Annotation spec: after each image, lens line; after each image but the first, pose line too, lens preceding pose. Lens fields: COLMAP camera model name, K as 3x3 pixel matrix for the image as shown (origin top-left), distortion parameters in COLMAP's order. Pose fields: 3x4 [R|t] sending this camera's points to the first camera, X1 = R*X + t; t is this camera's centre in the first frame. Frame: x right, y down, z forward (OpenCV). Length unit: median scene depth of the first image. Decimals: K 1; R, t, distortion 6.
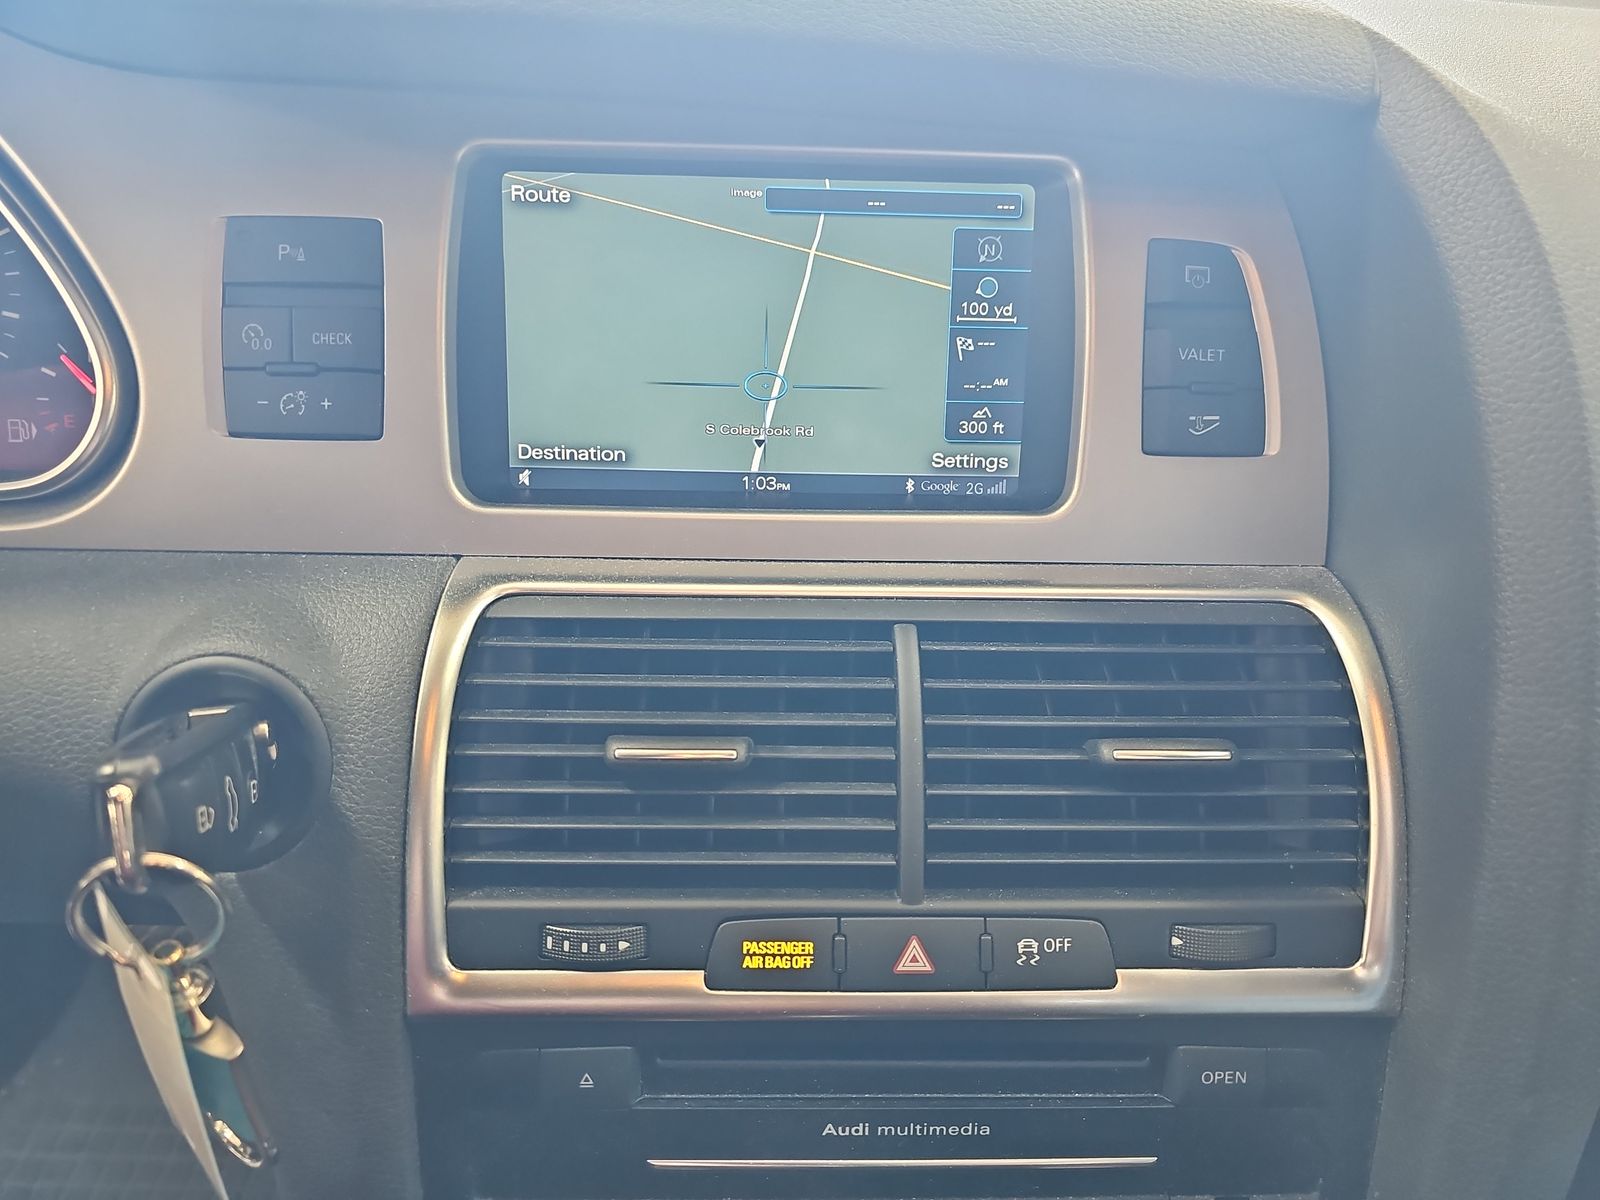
lens RADIAL K [[1070.6, 0, 798.6], [0, 1070.6, 589.4], [0, 0, 1]] dist [0.066600, -0.066052]
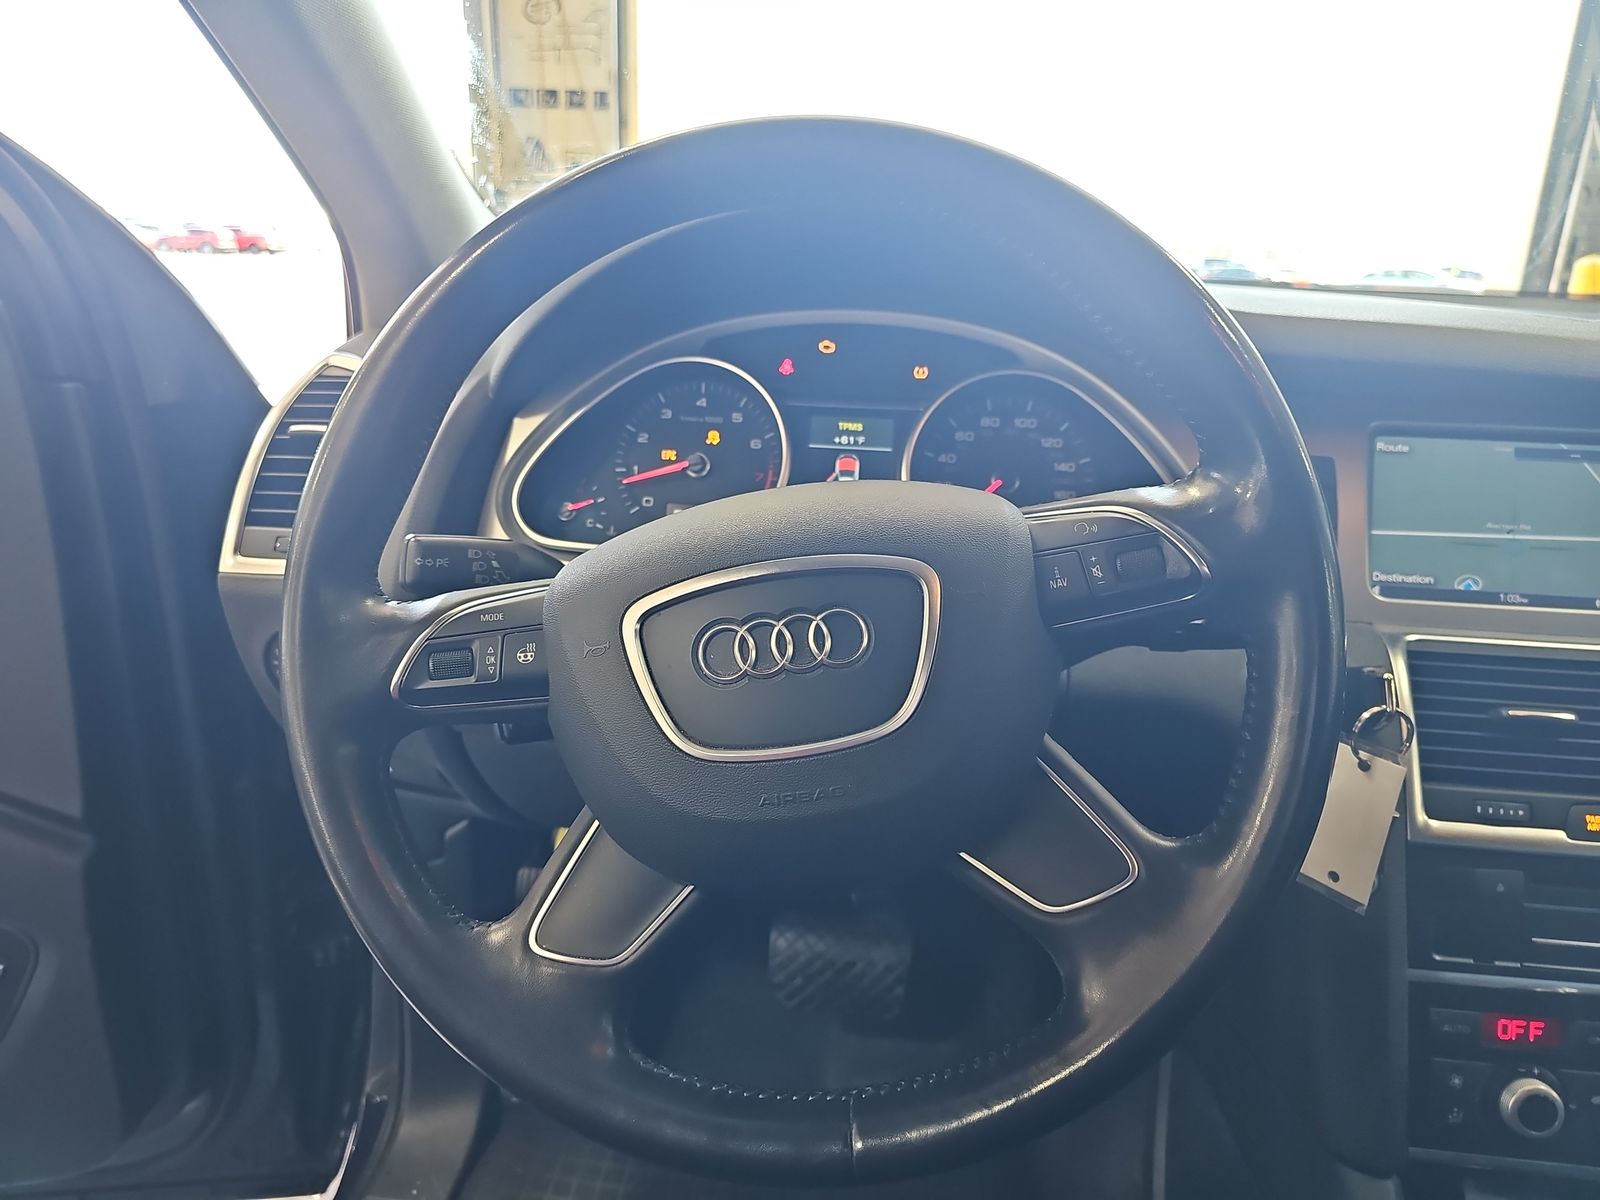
lens RADIAL K [[1070.6, 0, 798.6], [0, 1070.6, 589.4], [0, 0, 1]] dist [0.066600, -0.066052]
pose [[0.993599, 0.038754, -0.106113, -1.144312], [-0.062560, 0.970894, -0.231196, 0.430633], [0.094065, 0.236354, 0.967103, -1.003983]]
